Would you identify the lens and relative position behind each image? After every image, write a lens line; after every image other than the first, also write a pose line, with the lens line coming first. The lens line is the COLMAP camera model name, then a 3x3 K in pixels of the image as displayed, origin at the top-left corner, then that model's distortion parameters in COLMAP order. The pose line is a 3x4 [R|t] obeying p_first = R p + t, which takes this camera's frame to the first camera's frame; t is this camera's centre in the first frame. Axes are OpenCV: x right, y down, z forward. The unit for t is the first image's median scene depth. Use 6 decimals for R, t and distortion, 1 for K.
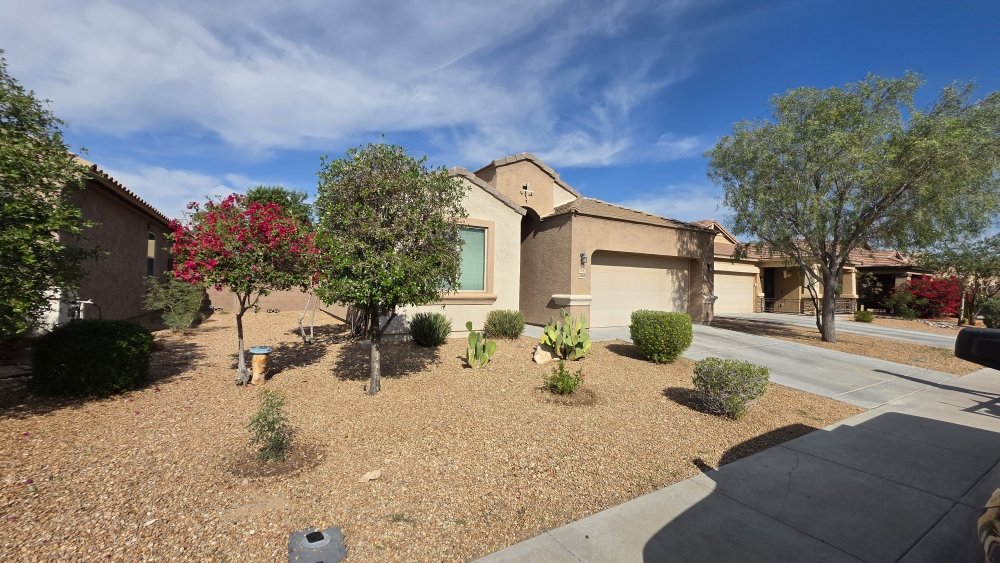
lens RADIAL K [[394.6, 0, 500.0], [0, 394.6, 281.5], [0, 0, 1]] dist [-0.001728, 0.000037]
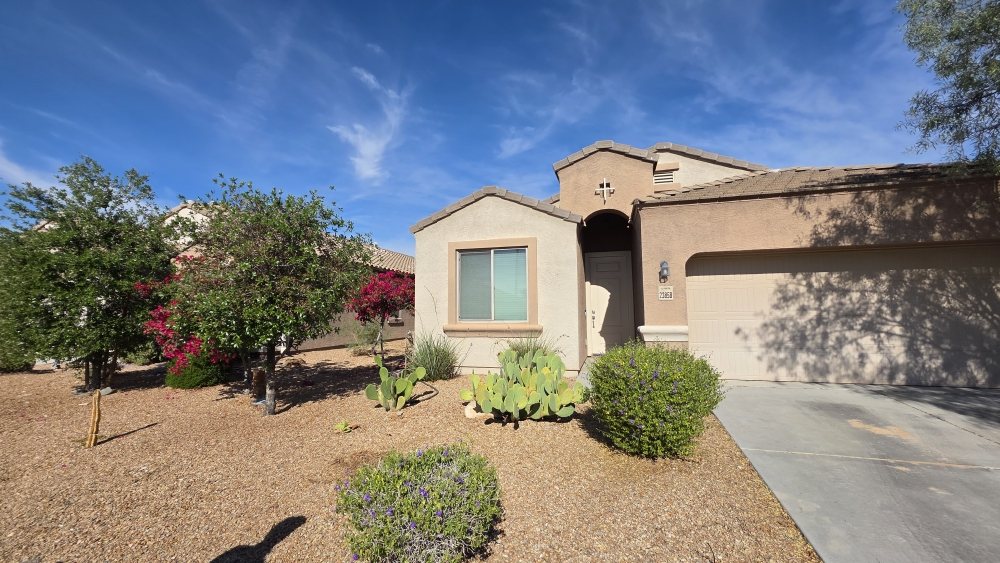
lens RADIAL K [[394.6, 0, 500.0], [0, 394.6, 281.5], [0, 0, 1]] dist [-0.001728, 0.000037]
pose [[0.669196, -0.085440, -0.738158, 0.513486], [0.026001, 0.995452, -0.091649, 0.014259], [0.742631, 0.042138, 0.668374, 0.368805]]
